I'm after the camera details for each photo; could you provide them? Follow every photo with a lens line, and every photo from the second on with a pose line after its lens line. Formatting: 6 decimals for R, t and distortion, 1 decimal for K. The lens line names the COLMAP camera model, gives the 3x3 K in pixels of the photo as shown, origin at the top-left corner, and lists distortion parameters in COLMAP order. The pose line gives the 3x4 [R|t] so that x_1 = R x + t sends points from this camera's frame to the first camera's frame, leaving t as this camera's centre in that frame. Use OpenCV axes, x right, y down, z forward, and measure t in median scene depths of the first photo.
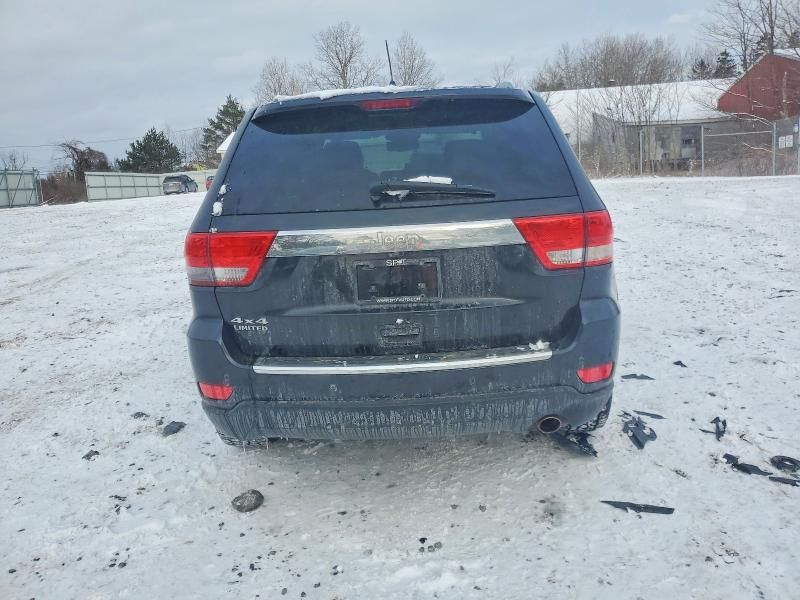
lens RADIAL K [[642.5, 0, 399.7], [0, 642.5, 287.0], [0, 0, 1]] dist [-0.034601, 0.084341]
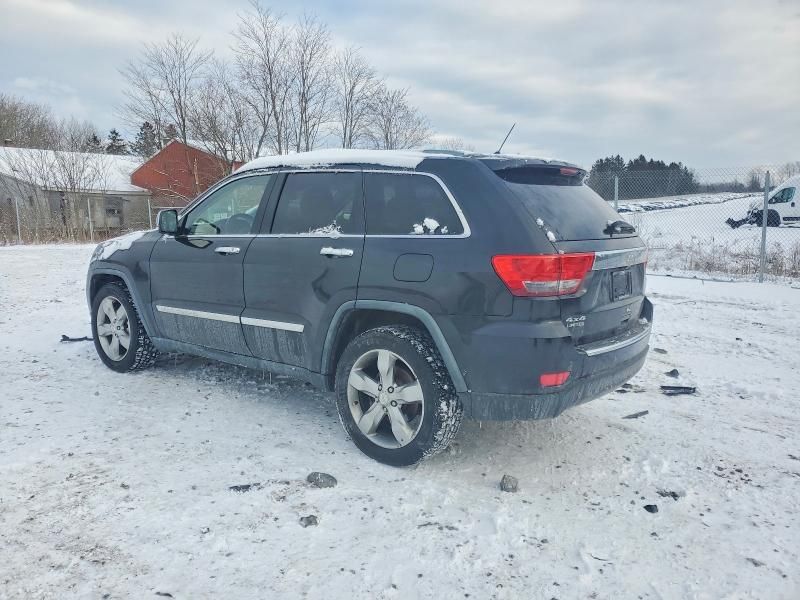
lens RADIAL K [[642.5, 0, 399.7], [0, 642.5, 287.0], [0, 0, 1]] dist [-0.034601, 0.084341]
pose [[0.598153, -0.036439, 0.800553, -1.055577], [0.124095, 0.991128, -0.047607, 0.002629], [-0.791716, 0.127821, 0.597367, 0.327316]]
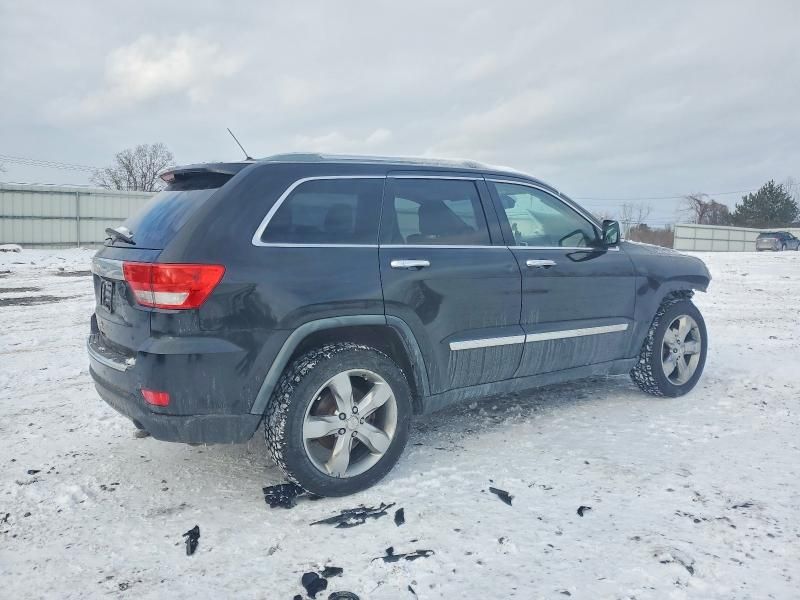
lens RADIAL K [[642.5, 0, 399.7], [0, 642.5, 287.0], [0, 0, 1]] dist [-0.034601, 0.084341]
pose [[0.563817, 0.126245, -0.816194, 1.068304], [-0.189654, 0.981630, 0.020823, -0.125951], [0.803830, 0.143054, 0.577402, 0.455887]]
